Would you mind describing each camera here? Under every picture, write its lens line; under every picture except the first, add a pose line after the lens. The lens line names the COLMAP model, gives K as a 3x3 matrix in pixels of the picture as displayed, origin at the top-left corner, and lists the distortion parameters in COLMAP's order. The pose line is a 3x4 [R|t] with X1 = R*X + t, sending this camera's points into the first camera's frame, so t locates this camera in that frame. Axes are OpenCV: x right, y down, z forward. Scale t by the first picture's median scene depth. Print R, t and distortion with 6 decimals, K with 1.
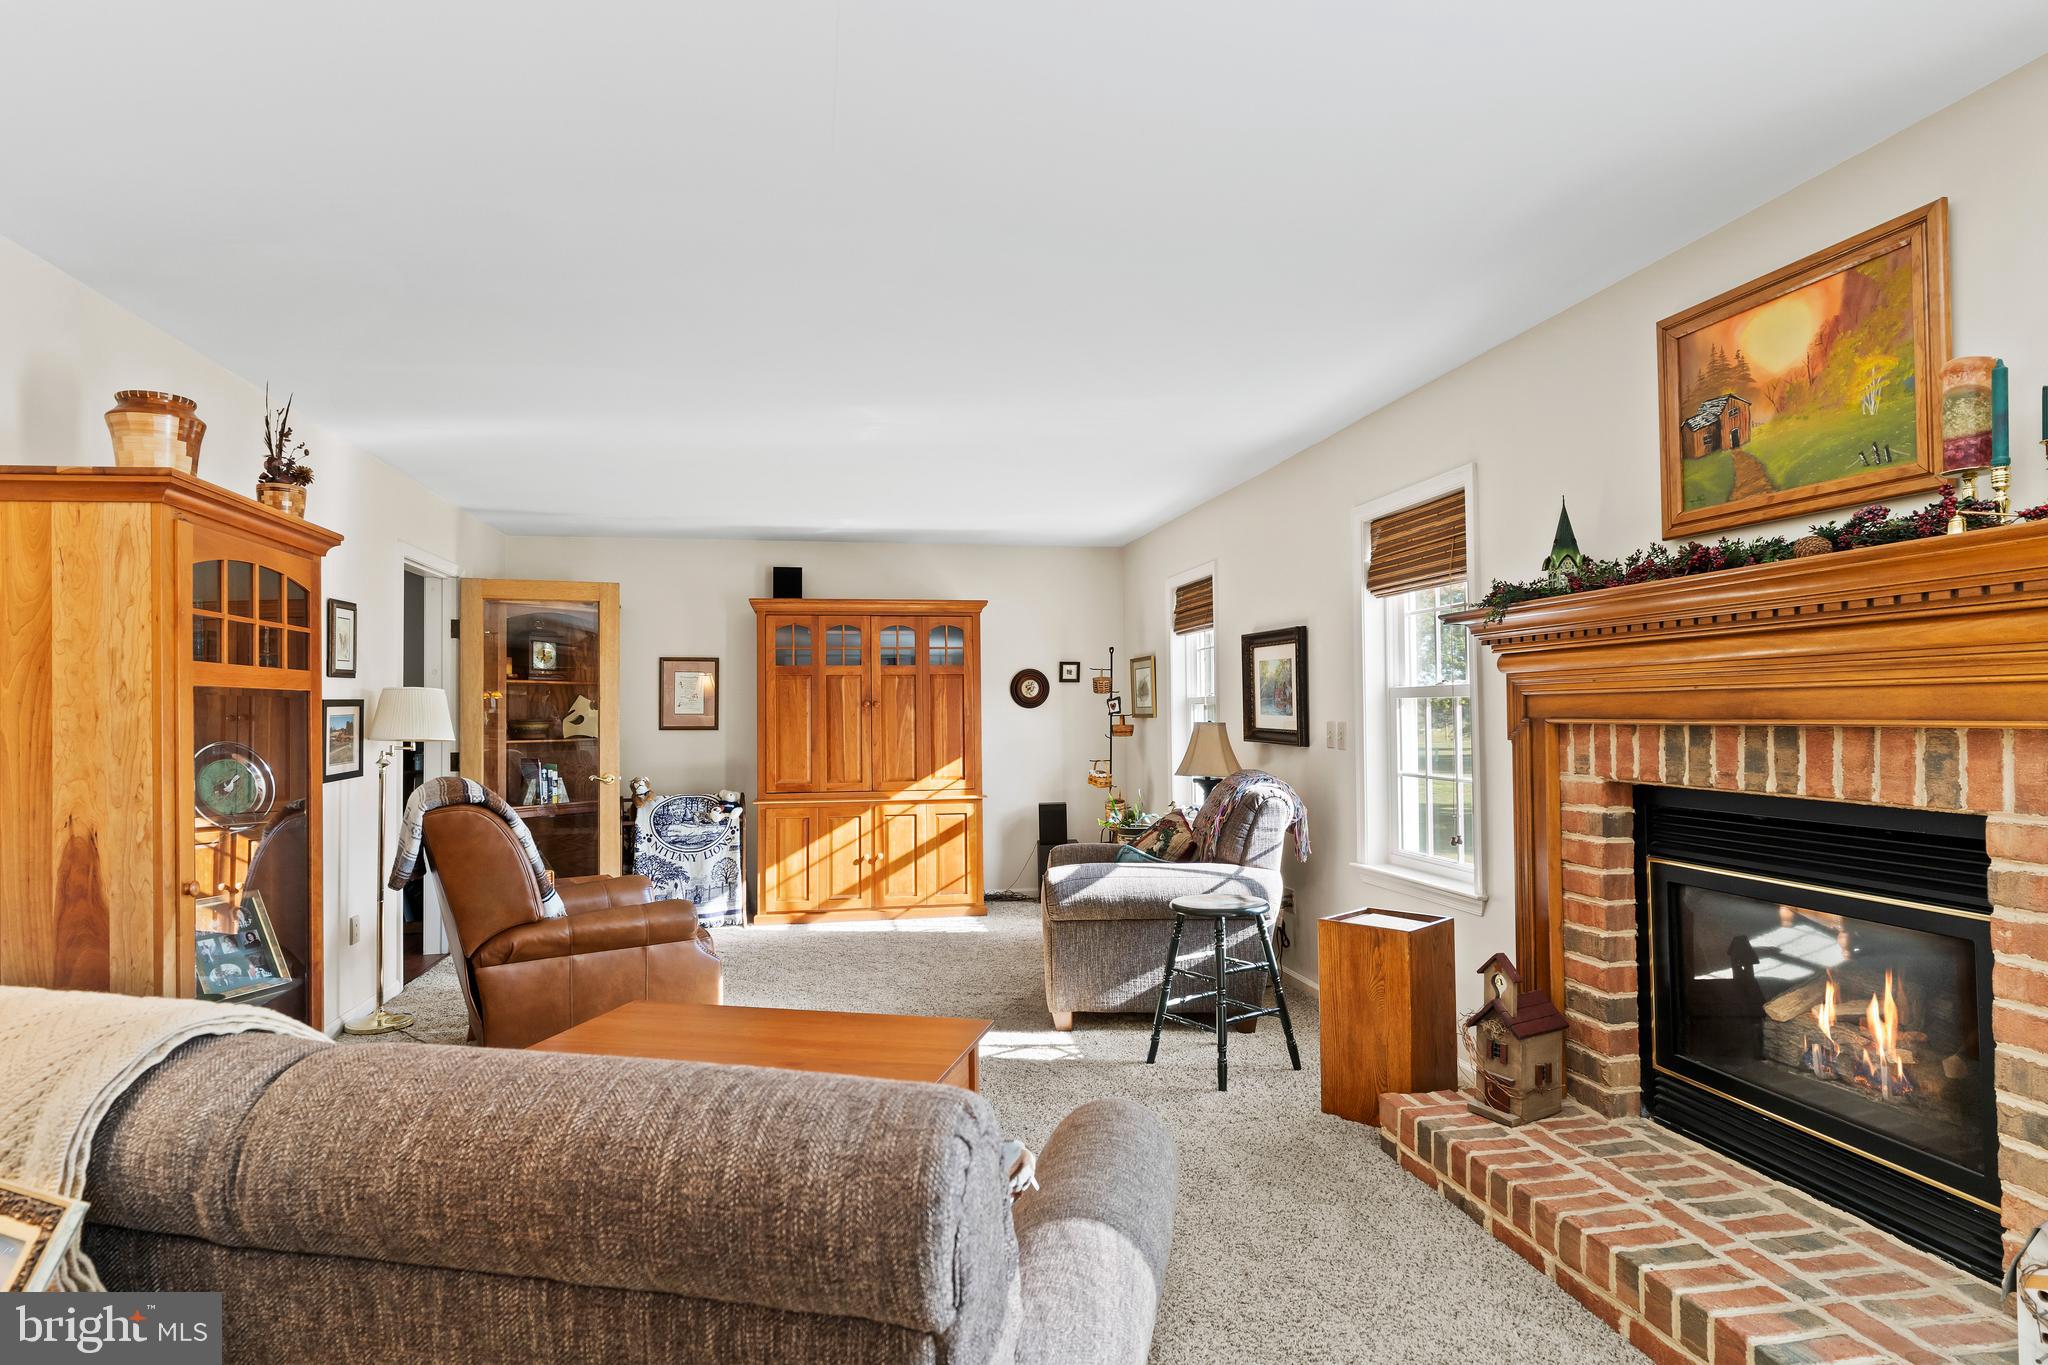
lens RADIAL K [[1060.3, 0, 1038.3], [0, 1060.3, 679.7], [0, 0, 1]] dist [-0.012466, 0.006481]
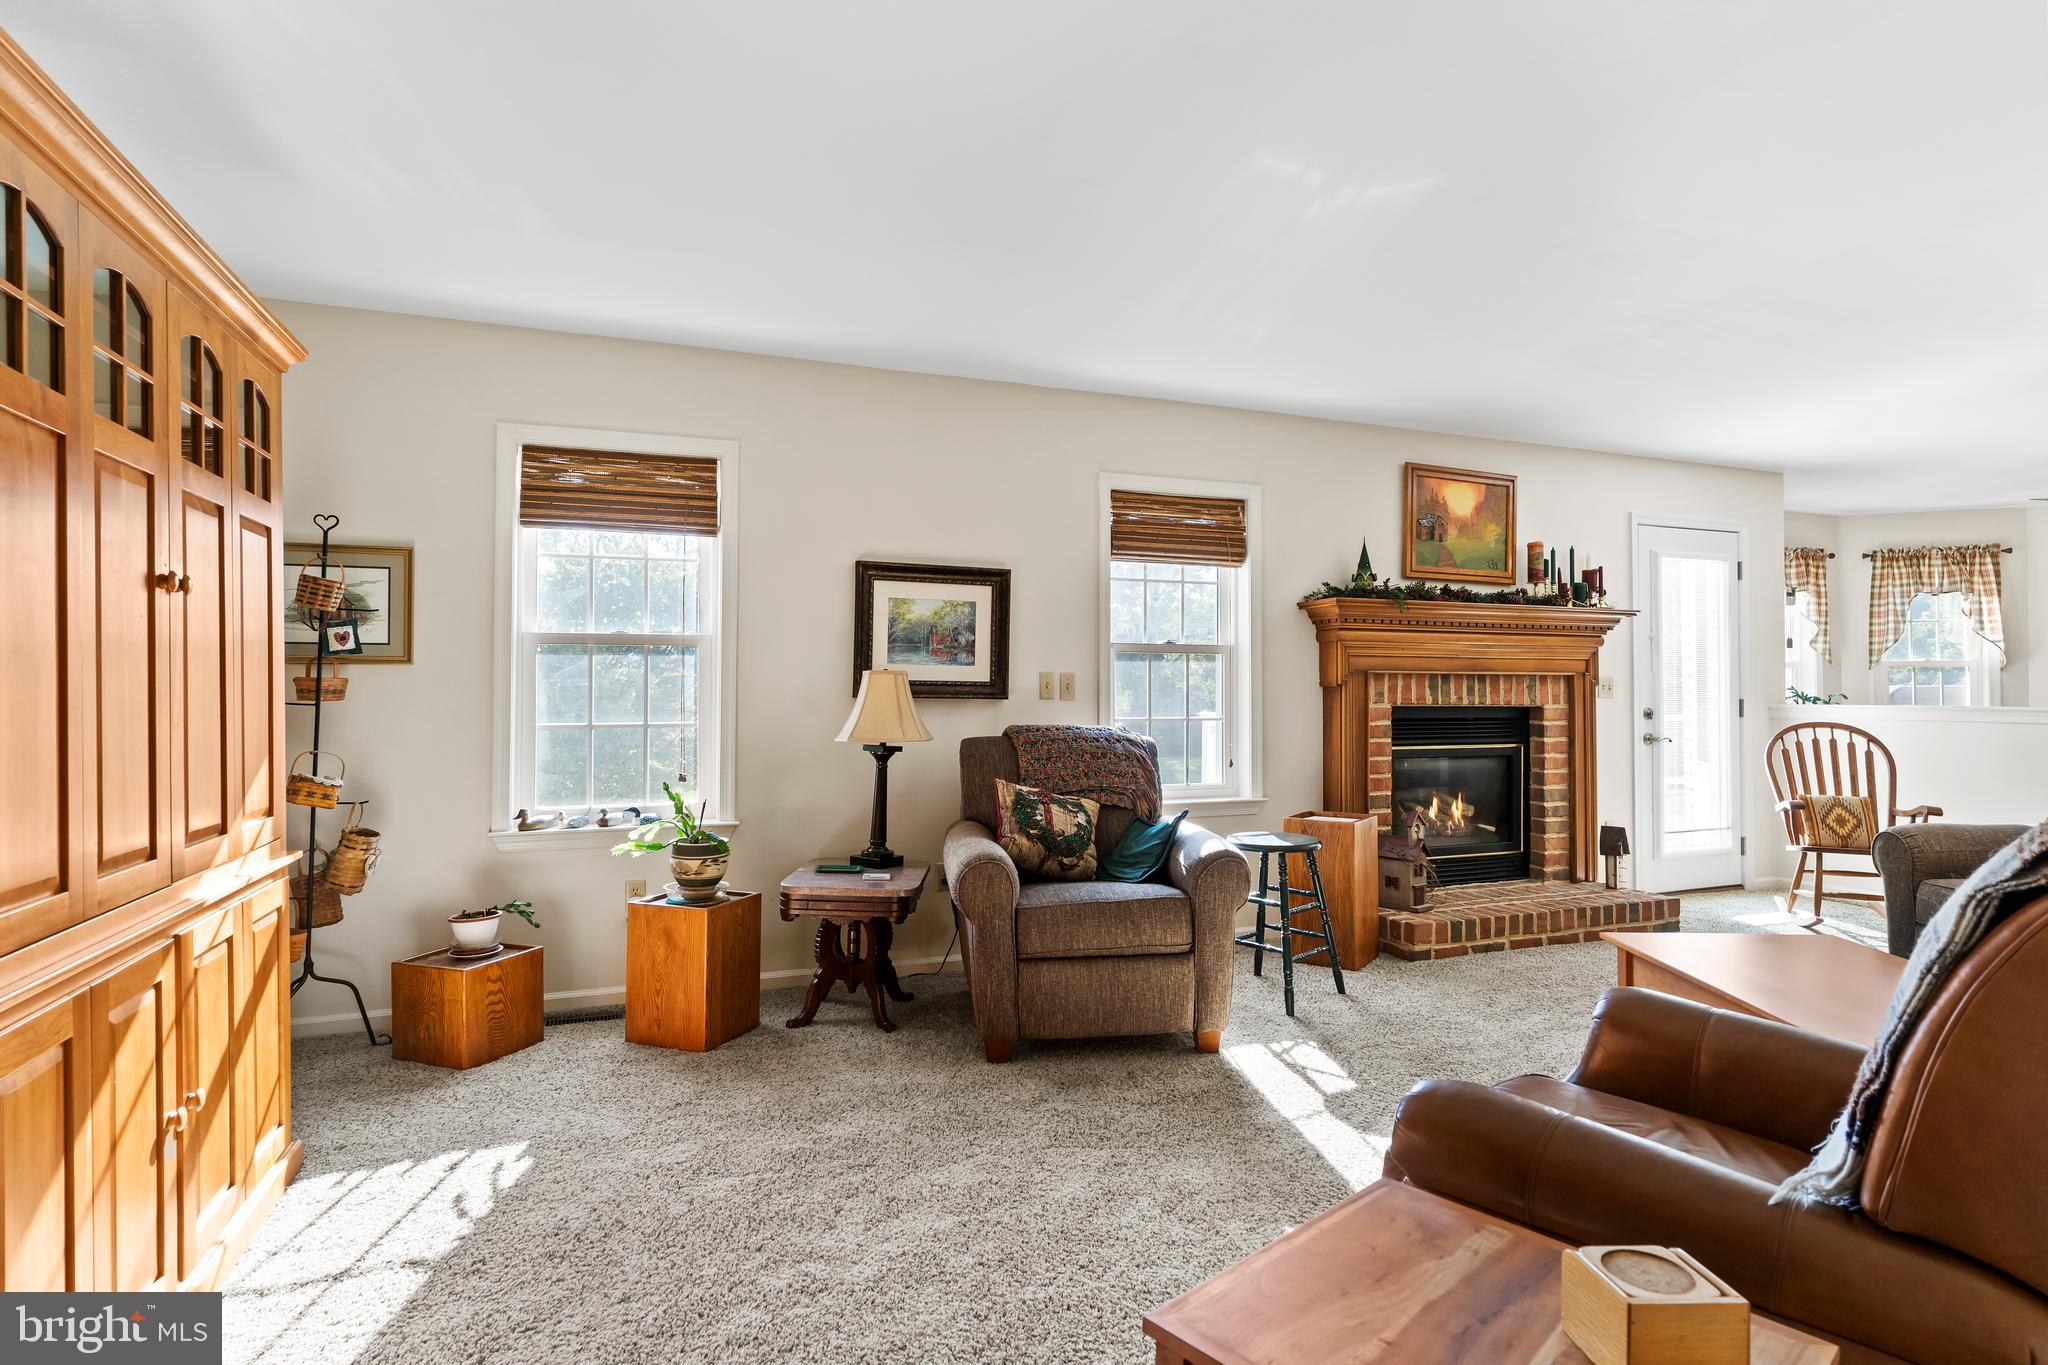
lens RADIAL K [[1060.3, 0, 1026.7], [0, 1060.3, 658.0], [0, 0, 1]] dist [-0.012466, 0.006481]
pose [[-0.165355, 0.039923, 0.985426, -0.755335], [-0.030297, 0.998503, -0.045537, 0.077861], [-0.985769, -0.037385, -0.163898, 1.289743]]
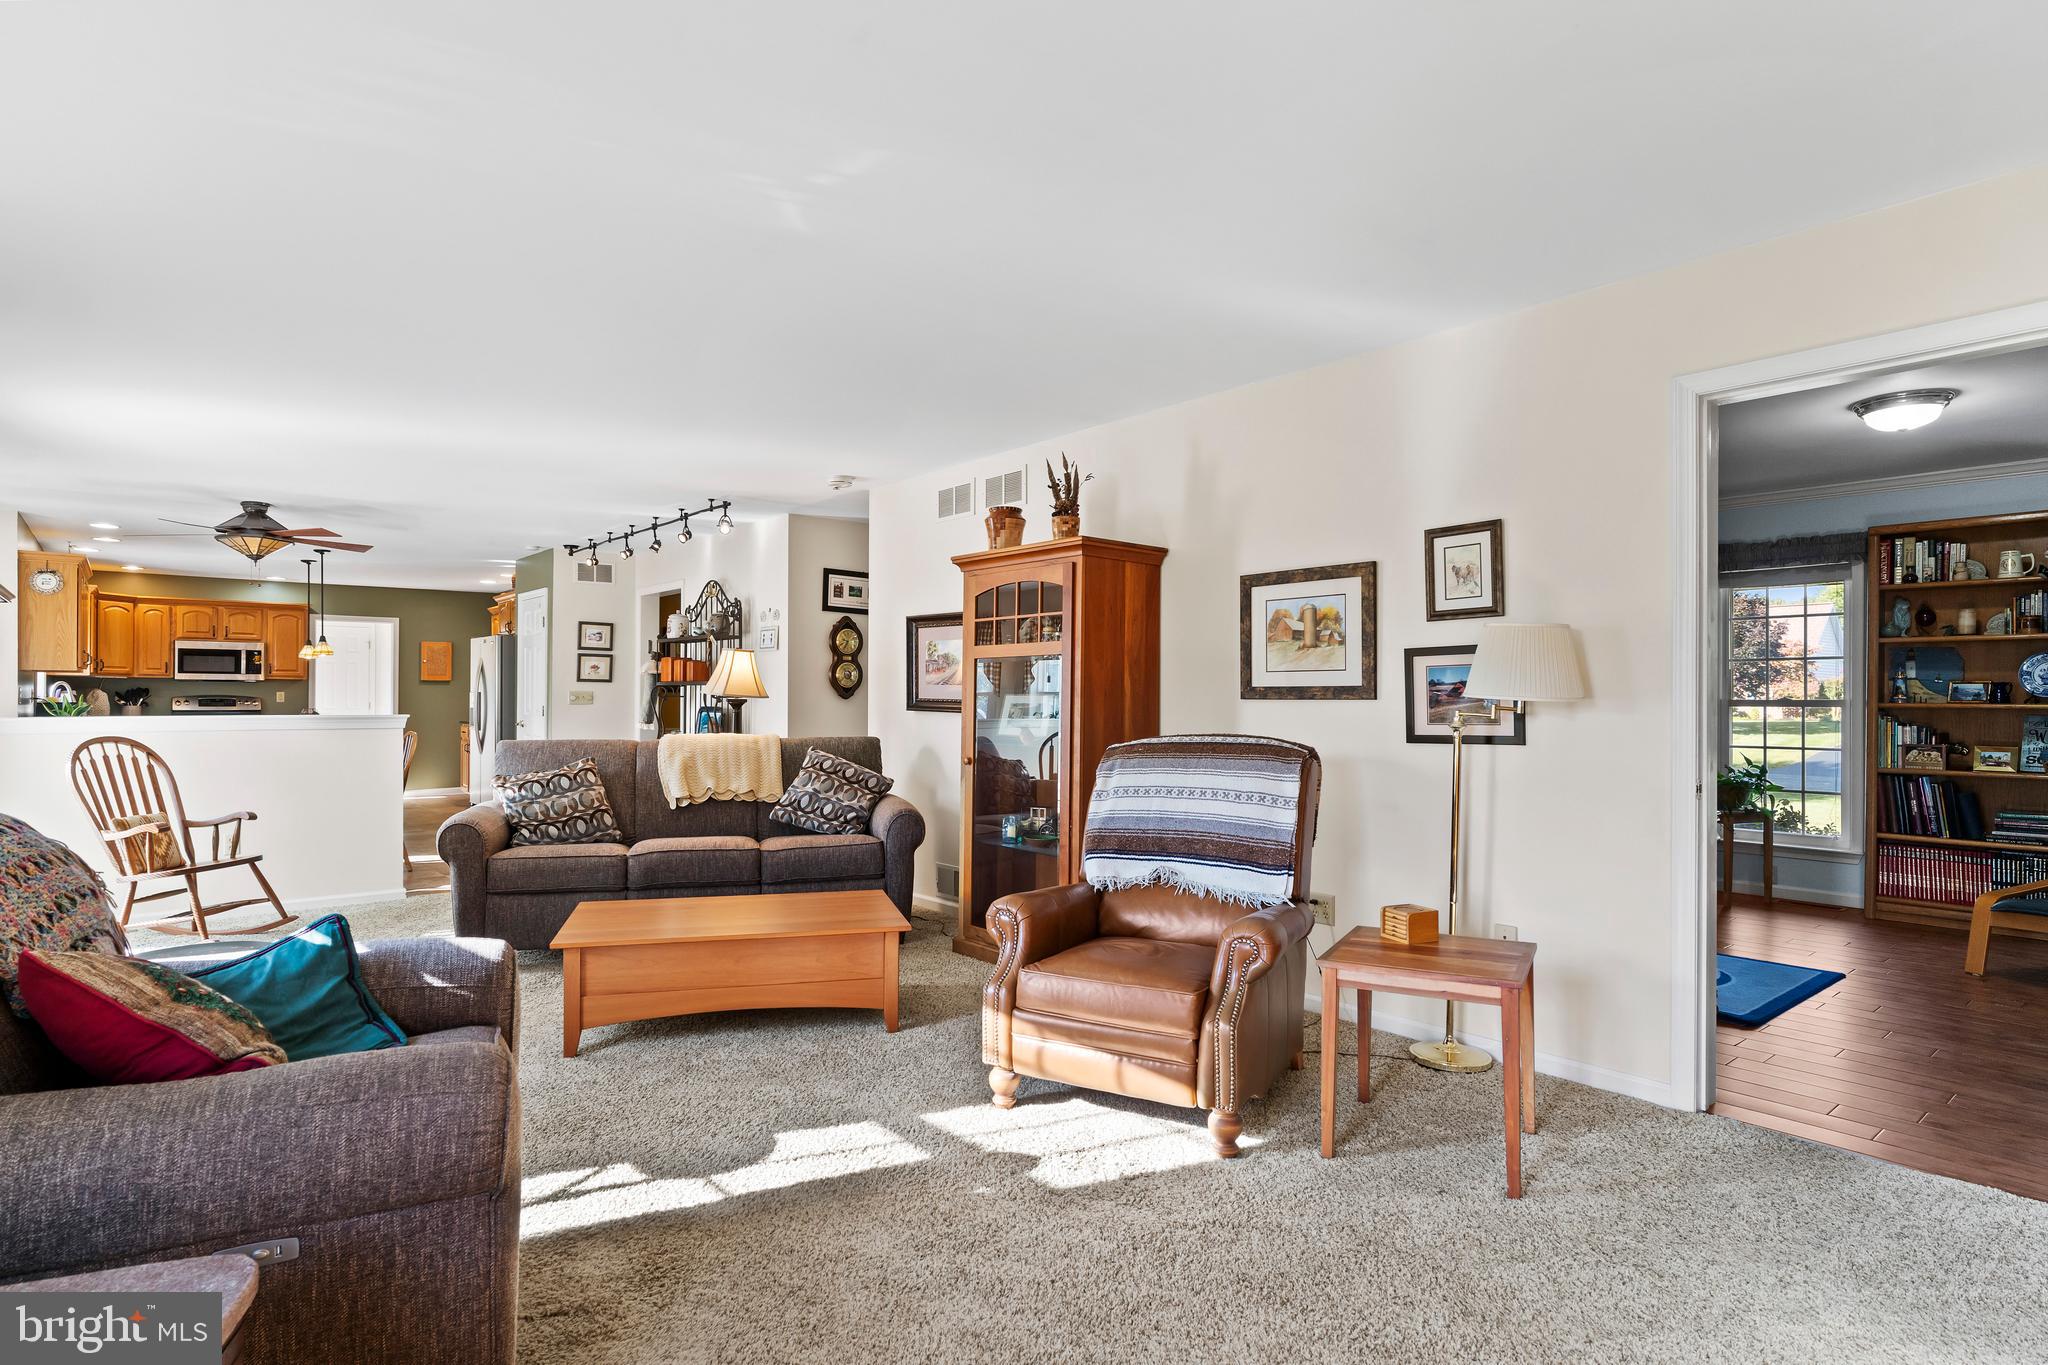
lens RADIAL K [[1060.3, 0, 1025.2], [0, 1060.3, 691.6], [0, 0, 1]] dist [-0.012466, 0.006481]
pose [[-0.884056, 0.006437, -0.467337, 0.019529], [0.021914, 0.999376, -0.027689, 0.072371], [0.466867, -0.034720, -0.883645, 1.614450]]
